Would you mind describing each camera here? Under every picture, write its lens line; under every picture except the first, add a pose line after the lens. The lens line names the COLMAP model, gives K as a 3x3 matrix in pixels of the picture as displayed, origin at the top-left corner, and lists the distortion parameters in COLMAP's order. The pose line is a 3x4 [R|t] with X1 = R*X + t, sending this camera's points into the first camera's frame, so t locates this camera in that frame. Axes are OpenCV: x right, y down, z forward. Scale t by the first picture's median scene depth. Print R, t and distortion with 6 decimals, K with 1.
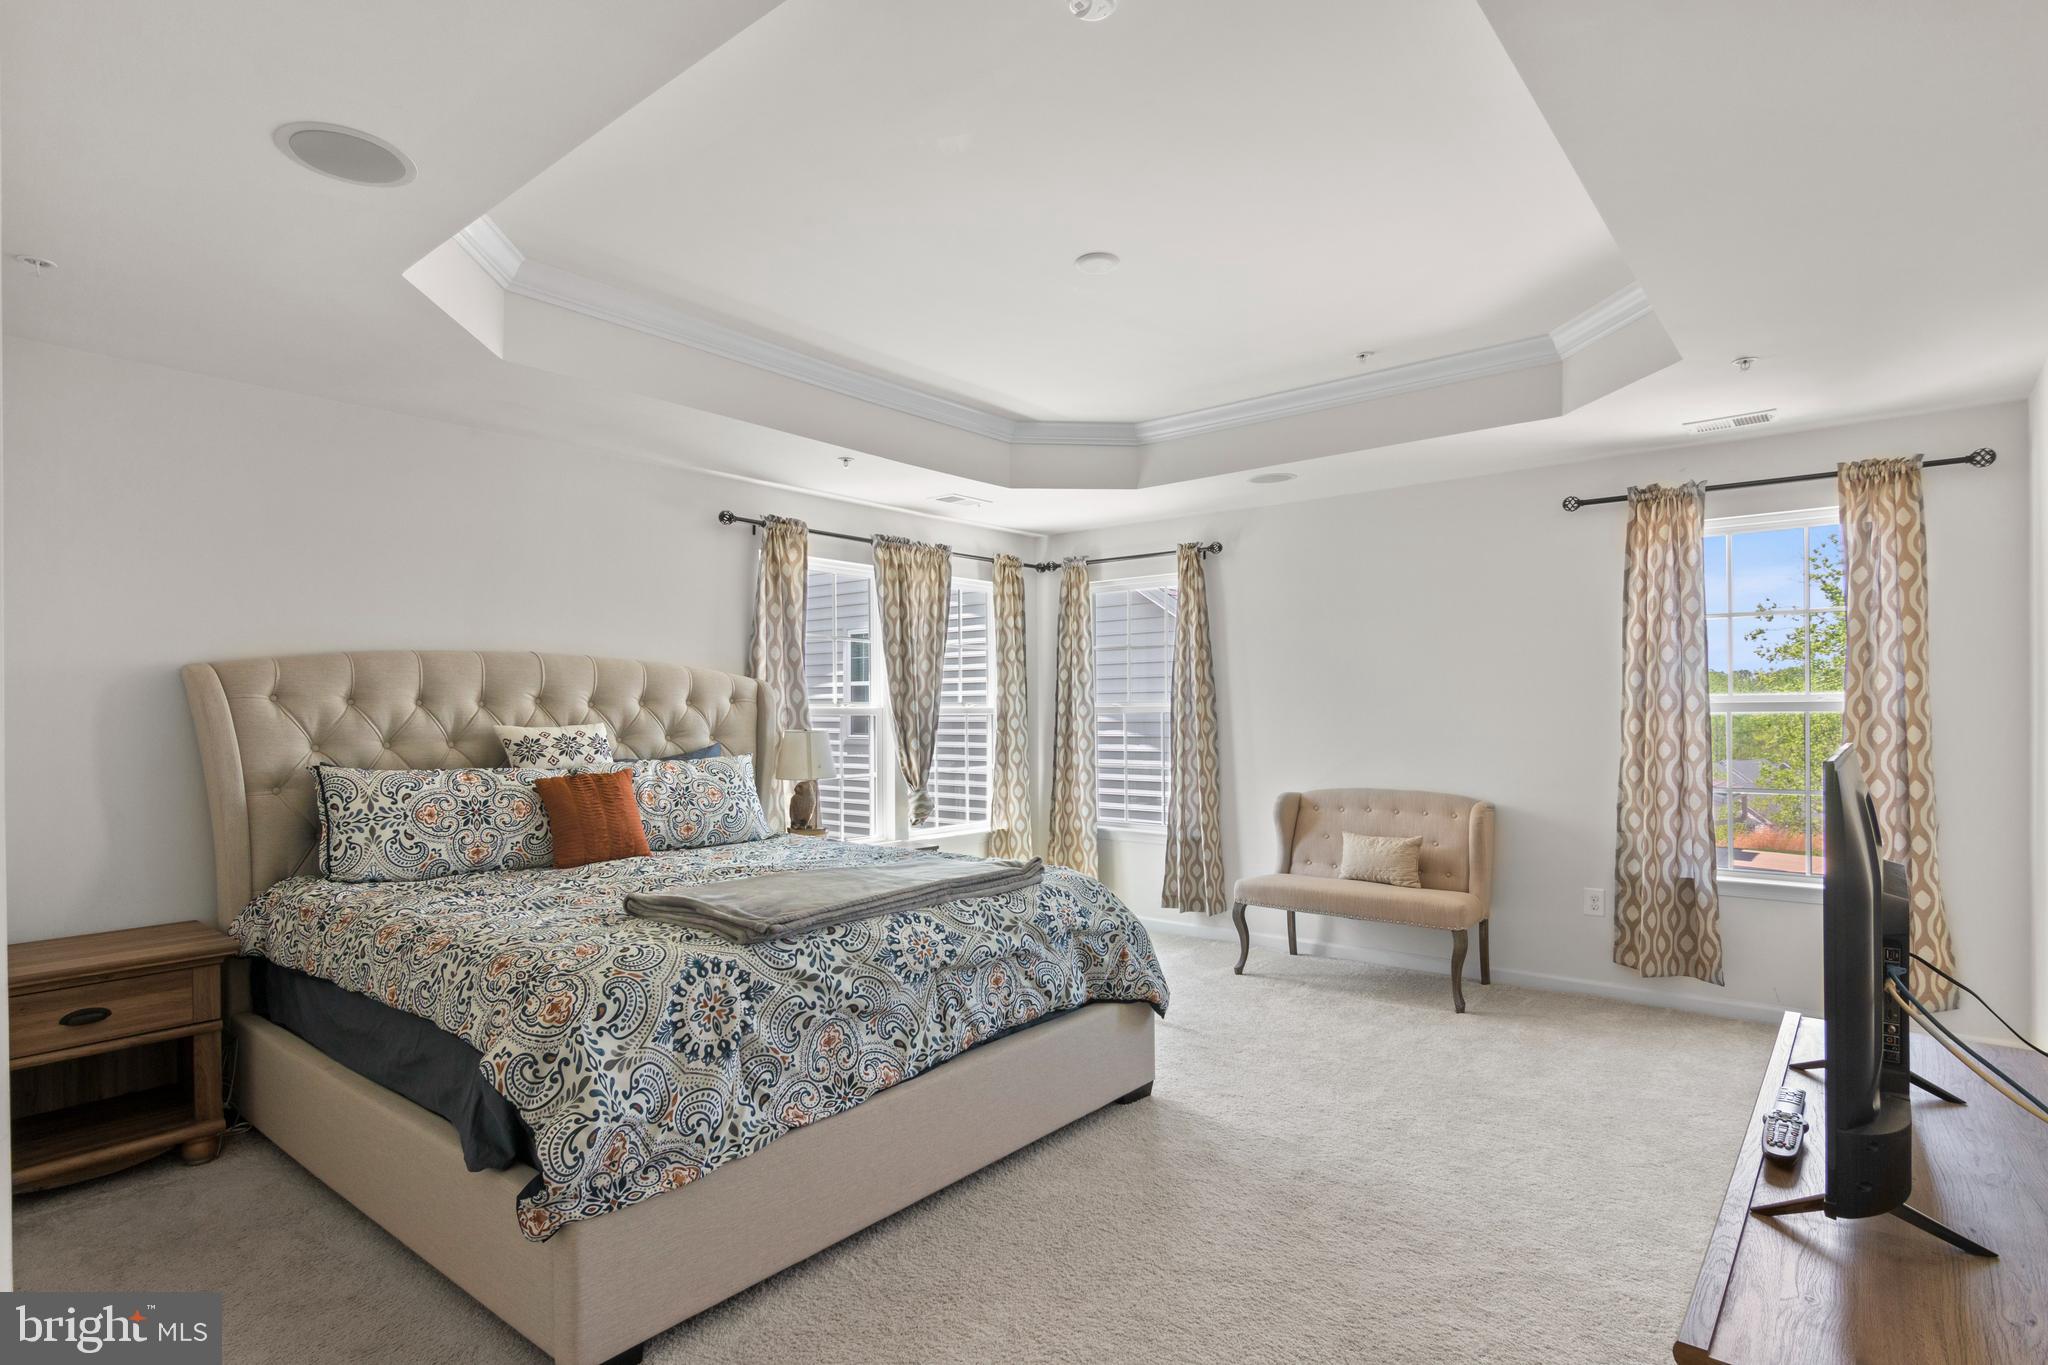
lens RADIAL K [[1041.1, 0, 1023.6], [0, 1041.1, 722.9], [0, 0, 1]] dist [0.000498, 0.000288]
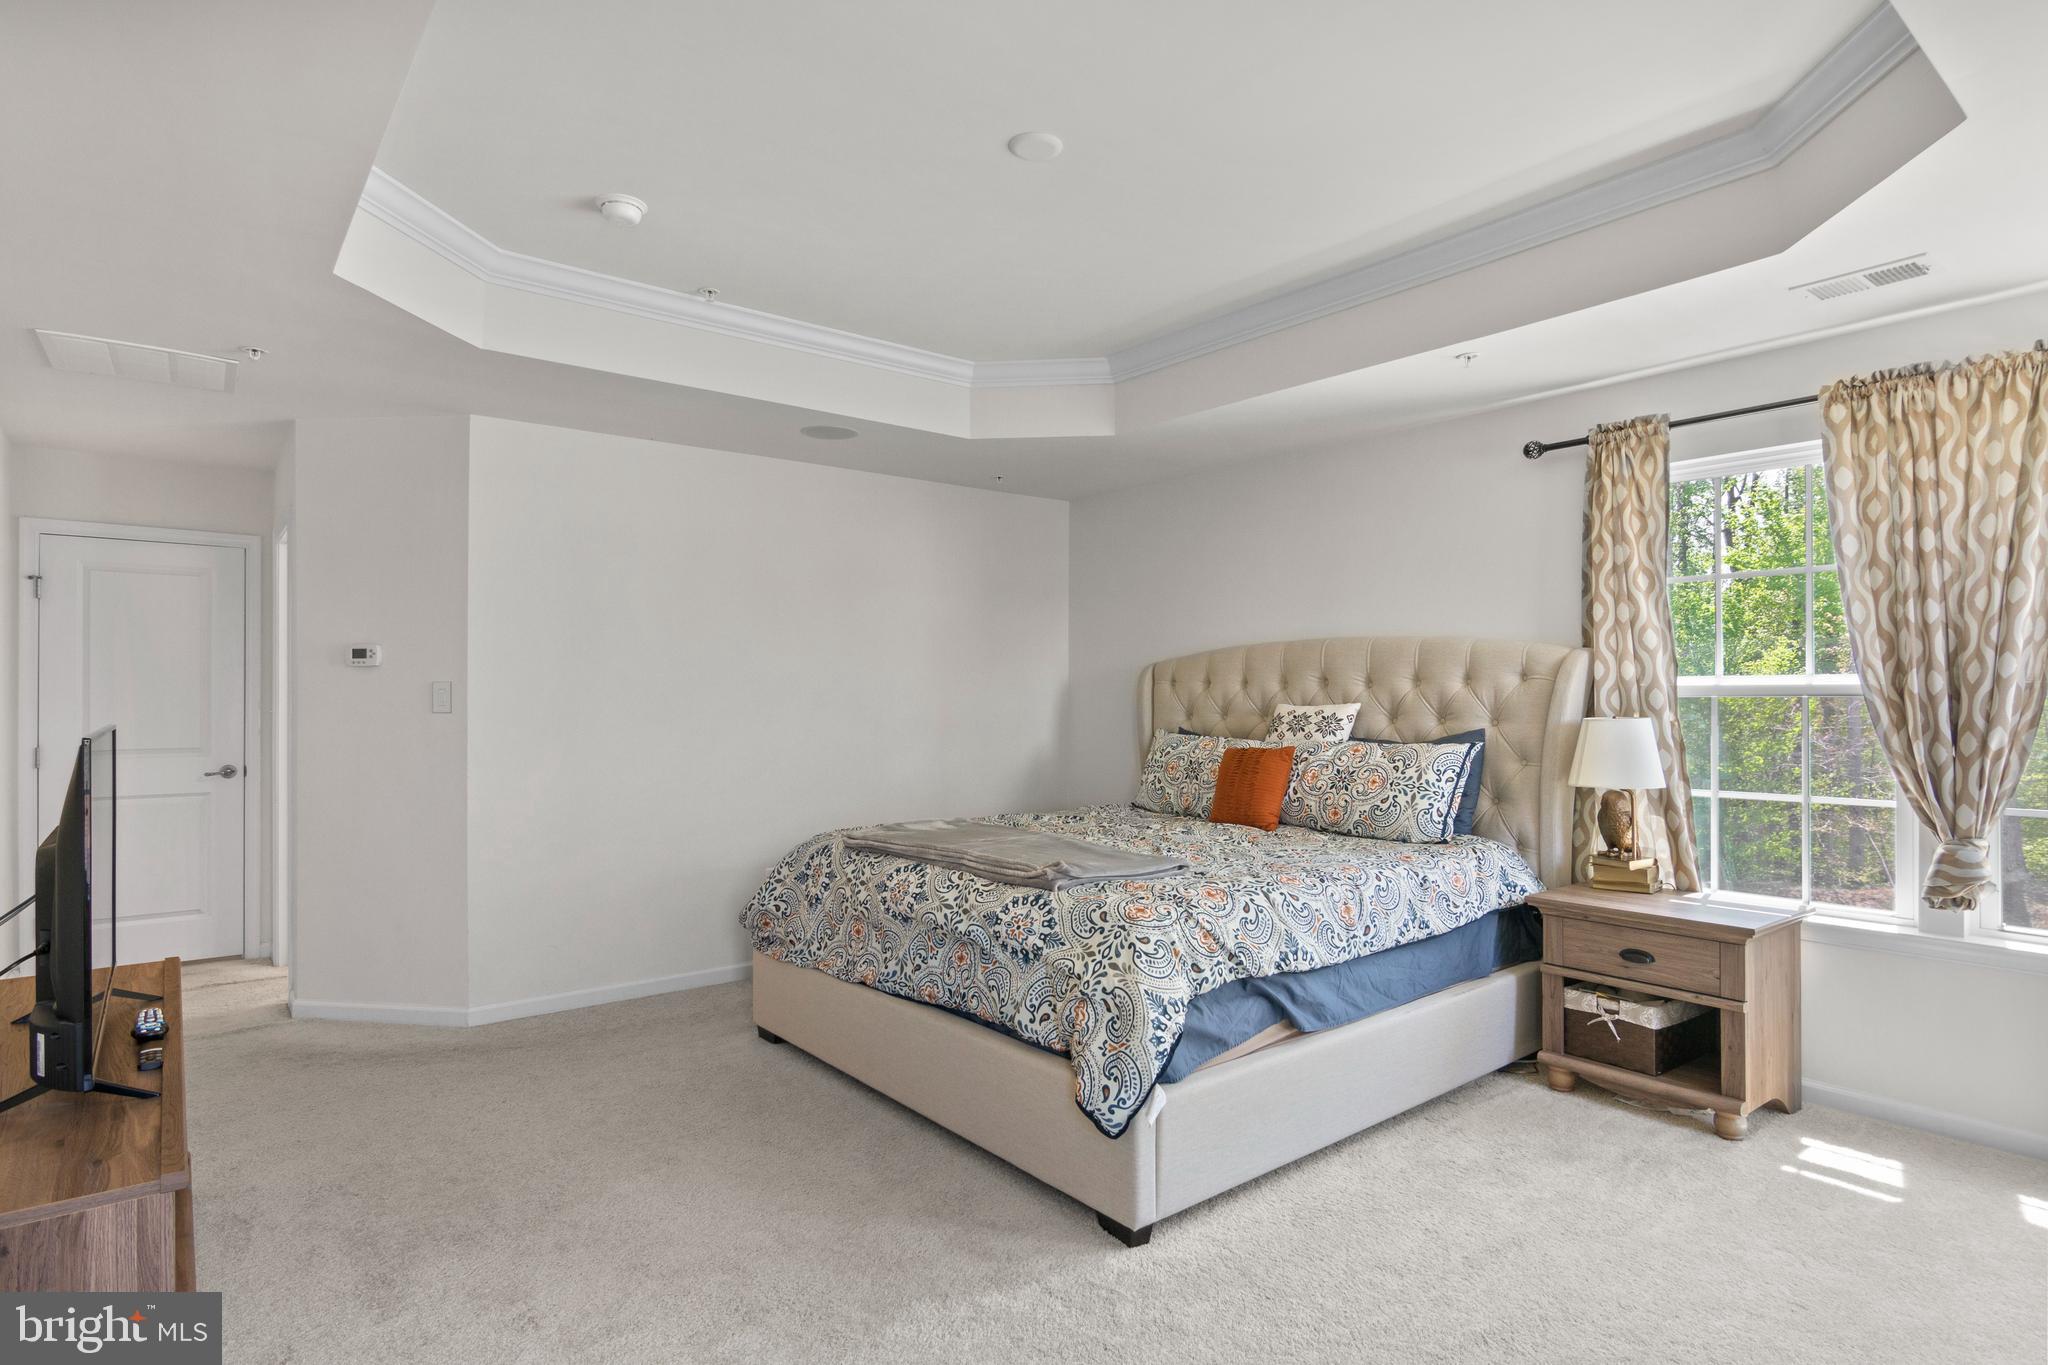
lens RADIAL K [[1088.8, 0, 1017.7], [0, 1088.8, 687.0], [0, 0, 1]] dist [0.000459, -0.000400]
pose [[-0.218493, 0.001052, -0.975838, 0.738359], [-0.003239, 0.999993, 0.001803, -0.016806], [0.975833, 0.003555, -0.218488, 0.941433]]
